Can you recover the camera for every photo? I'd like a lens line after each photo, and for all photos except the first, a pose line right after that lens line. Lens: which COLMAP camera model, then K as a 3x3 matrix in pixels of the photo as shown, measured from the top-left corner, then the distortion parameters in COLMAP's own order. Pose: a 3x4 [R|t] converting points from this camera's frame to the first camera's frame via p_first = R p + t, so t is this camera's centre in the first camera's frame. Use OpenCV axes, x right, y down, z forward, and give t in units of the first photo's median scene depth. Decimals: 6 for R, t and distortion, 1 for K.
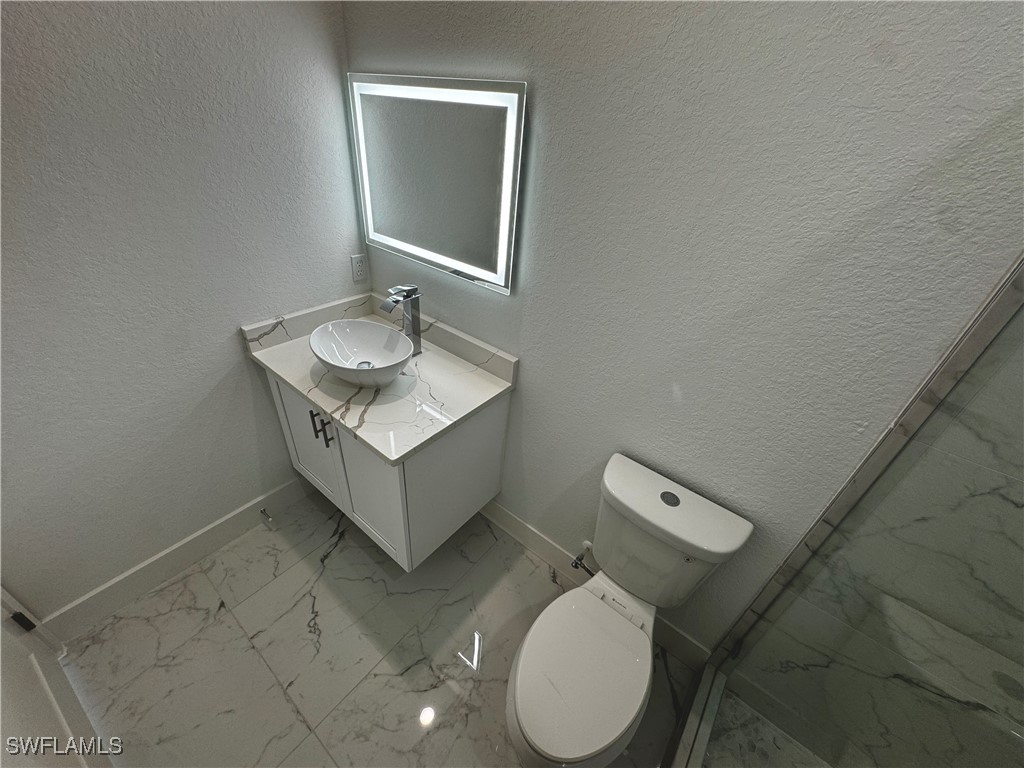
lens RADIAL K [[412.7, 0, 512.0], [0, 412.7, 384.0], [0, 0, 1]] dist [0.013504, 0.000149]
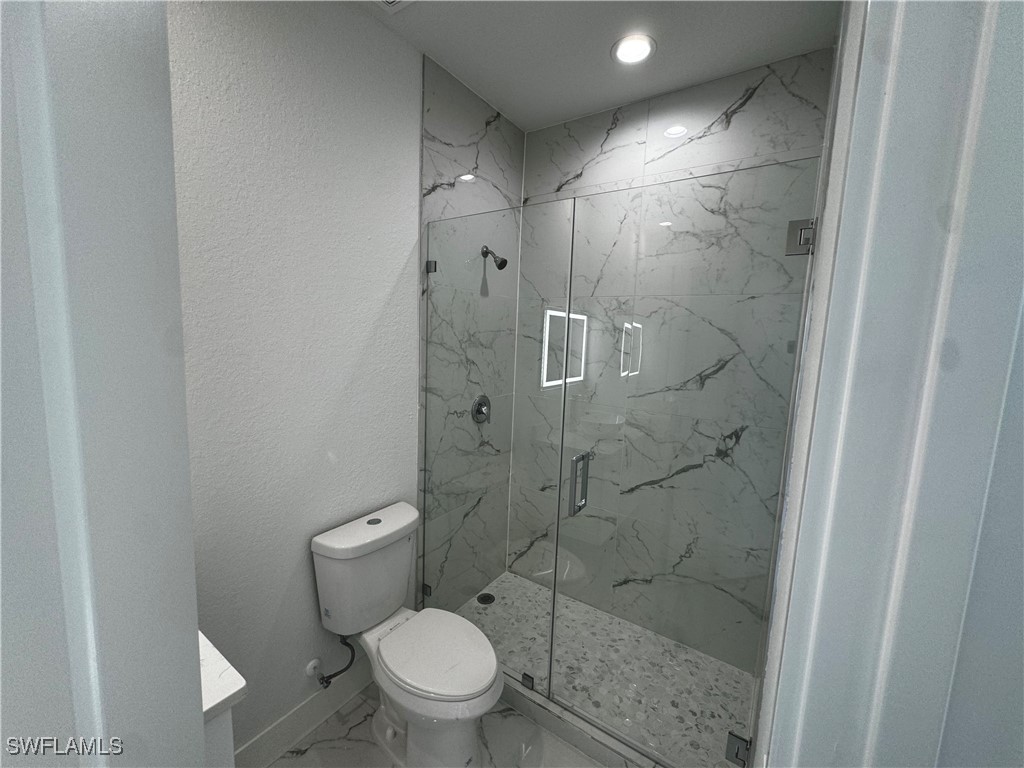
lens RADIAL K [[412.7, 0, 512.0], [0, 412.7, 384.0], [0, 0, 1]] dist [0.013504, 0.000149]
pose [[-0.062863, -0.210206, 0.975634, -1.014647], [0.520422, 0.827234, 0.211765, -0.174303], [-0.851592, 0.521054, 0.057393, 0.345295]]
